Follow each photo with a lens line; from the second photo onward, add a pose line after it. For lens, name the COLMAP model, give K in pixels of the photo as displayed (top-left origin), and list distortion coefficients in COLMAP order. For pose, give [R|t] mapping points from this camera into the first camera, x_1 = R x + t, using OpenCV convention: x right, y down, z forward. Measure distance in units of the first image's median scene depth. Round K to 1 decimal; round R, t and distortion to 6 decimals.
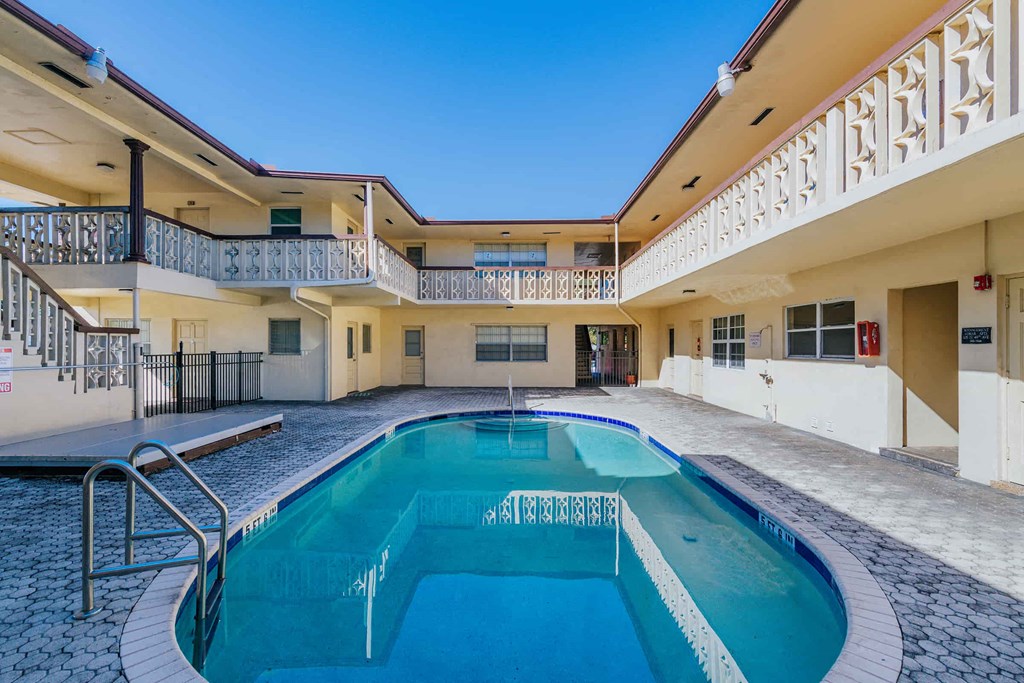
lens RADIAL K [[481.8, 0, 474.2], [0, 481.8, 342.8], [0, 0, 1]] dist [0.004168, -0.000259]
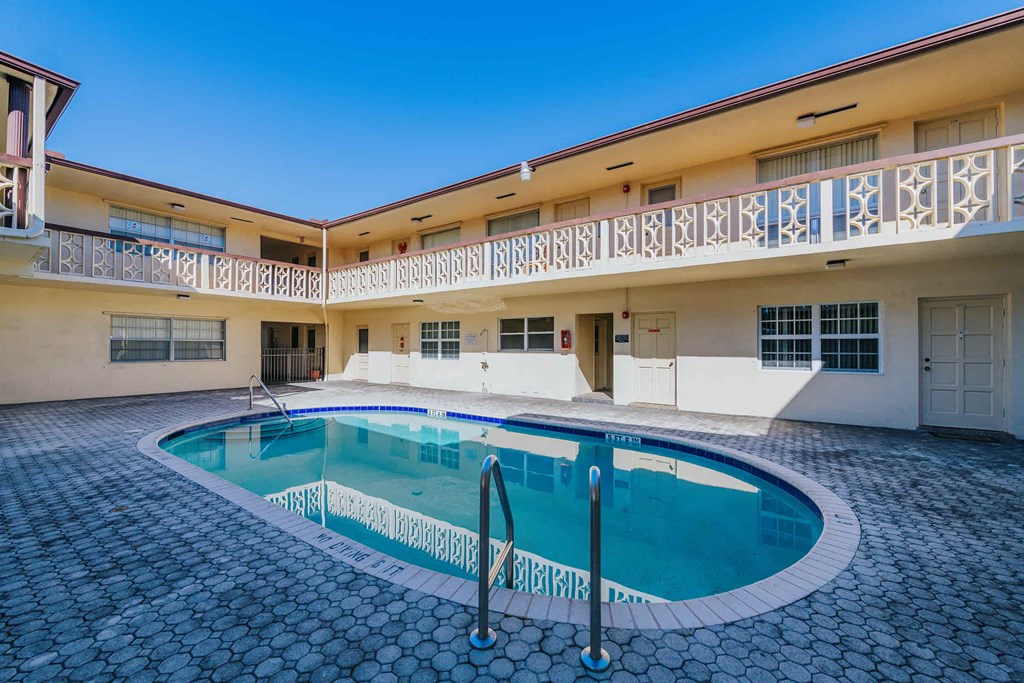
lens RADIAL K [[395.9, 0, 561.2], [0, 395.9, 339.4], [0, 0, 1]] dist [-0.001708, -0.000570]
pose [[0.499147, 0.014854, 0.866390, -0.280255], [-0.008952, 0.999888, -0.011986, 0.005322], [-0.866471, -0.001773, 0.499224, 0.141621]]
